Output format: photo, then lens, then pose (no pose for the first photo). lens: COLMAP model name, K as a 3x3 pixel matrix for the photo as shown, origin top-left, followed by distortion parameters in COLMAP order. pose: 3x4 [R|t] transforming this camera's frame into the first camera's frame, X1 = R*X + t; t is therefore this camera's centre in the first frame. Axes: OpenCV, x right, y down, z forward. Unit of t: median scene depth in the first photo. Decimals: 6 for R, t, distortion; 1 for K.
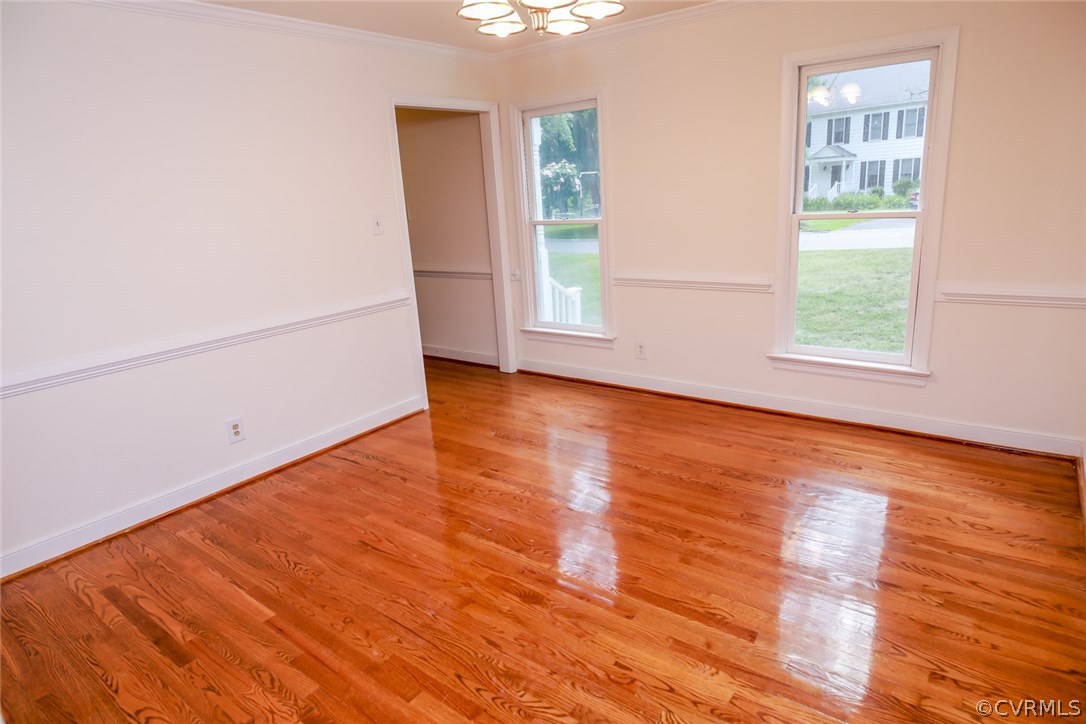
lens RADIAL K [[628.3, 0, 544.5], [0, 628.3, 359.4], [0, 0, 1]] dist [-0.019959, 0.001838]
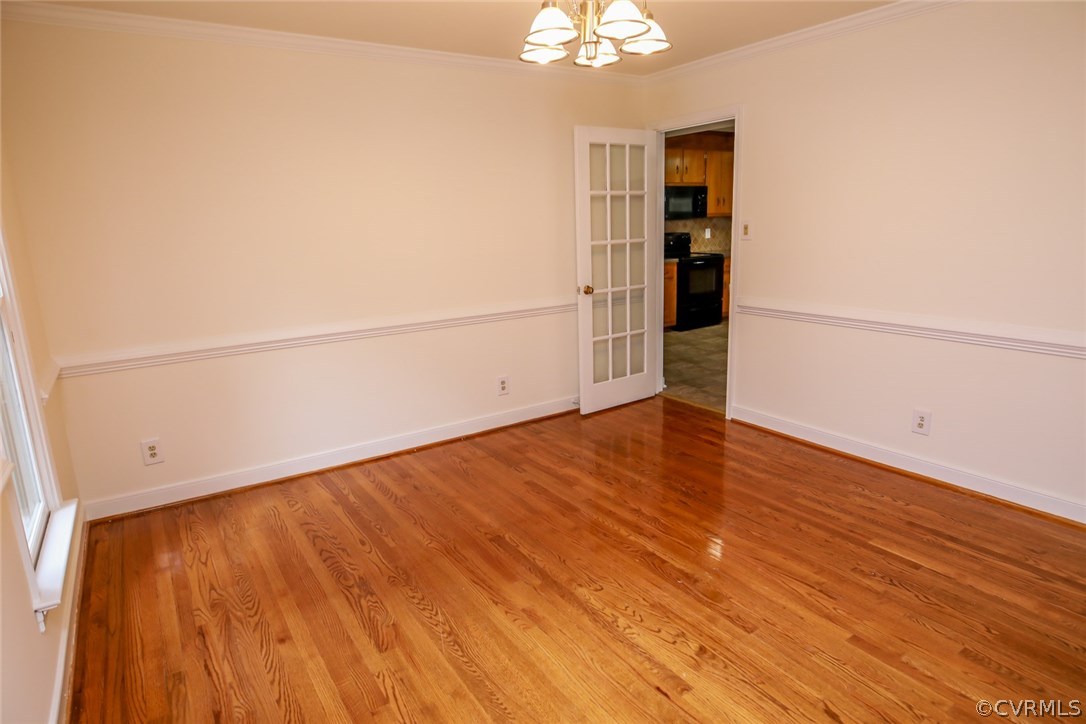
lens RADIAL K [[628.3, 0, 544.5], [0, 628.3, 359.4], [0, 0, 1]] dist [-0.019959, 0.001838]
pose [[-0.942532, 0.018479, 0.333605, -0.240458], [0.169865, 0.886304, 0.430826, -0.487495], [-0.287714, 0.462735, -0.838509, 1.899376]]
